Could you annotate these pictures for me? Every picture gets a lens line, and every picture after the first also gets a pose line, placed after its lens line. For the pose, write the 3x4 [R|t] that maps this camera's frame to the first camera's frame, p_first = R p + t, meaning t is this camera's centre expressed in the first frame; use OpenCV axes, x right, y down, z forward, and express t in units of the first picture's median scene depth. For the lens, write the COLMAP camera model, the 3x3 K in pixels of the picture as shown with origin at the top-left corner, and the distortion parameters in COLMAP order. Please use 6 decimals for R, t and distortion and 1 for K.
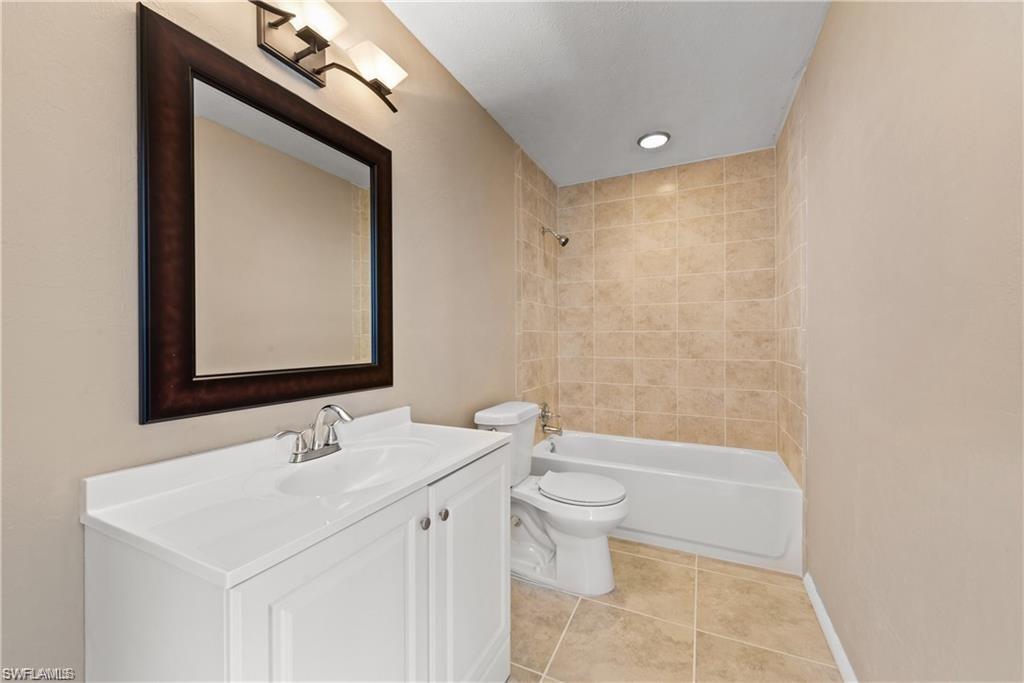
lens RADIAL K [[400.0, 0, 510.5], [0, 400.0, 341.7], [0, 0, 1]] dist [0.017739, -0.005292]
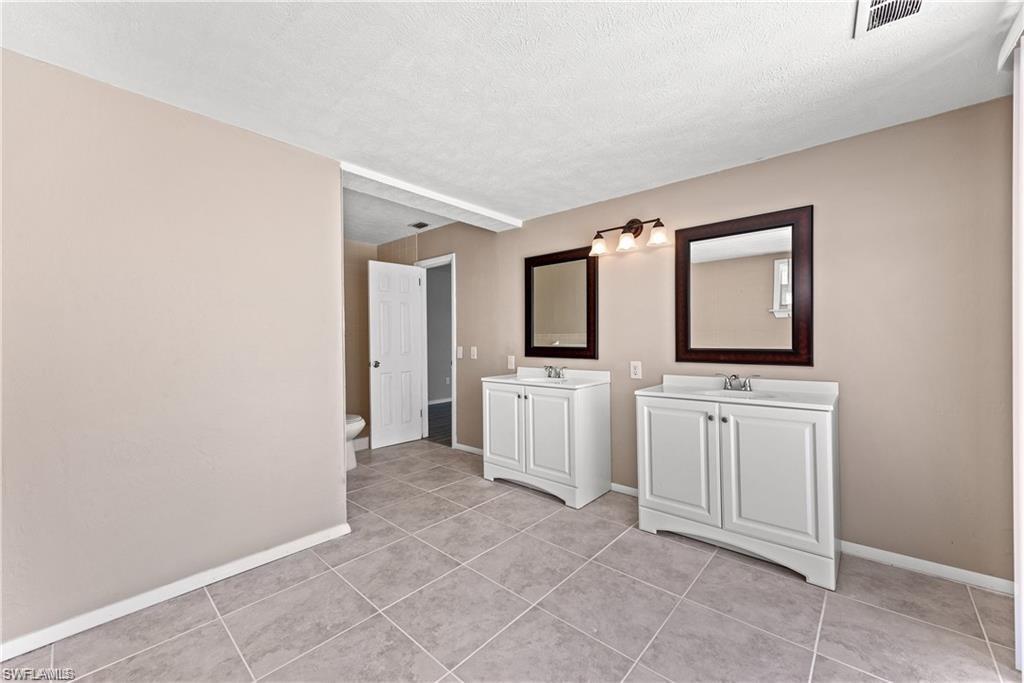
lens RADIAL K [[400.0, 0, 510.5], [0, 400.0, 341.7], [0, 0, 1]] dist [0.017739, -0.005292]
pose [[-0.280816, 0.008227, -0.959726, 2.244029], [0.010867, 0.999926, 0.005392, 0.005071], [0.959700, -0.008915, -0.280885, 0.551218]]
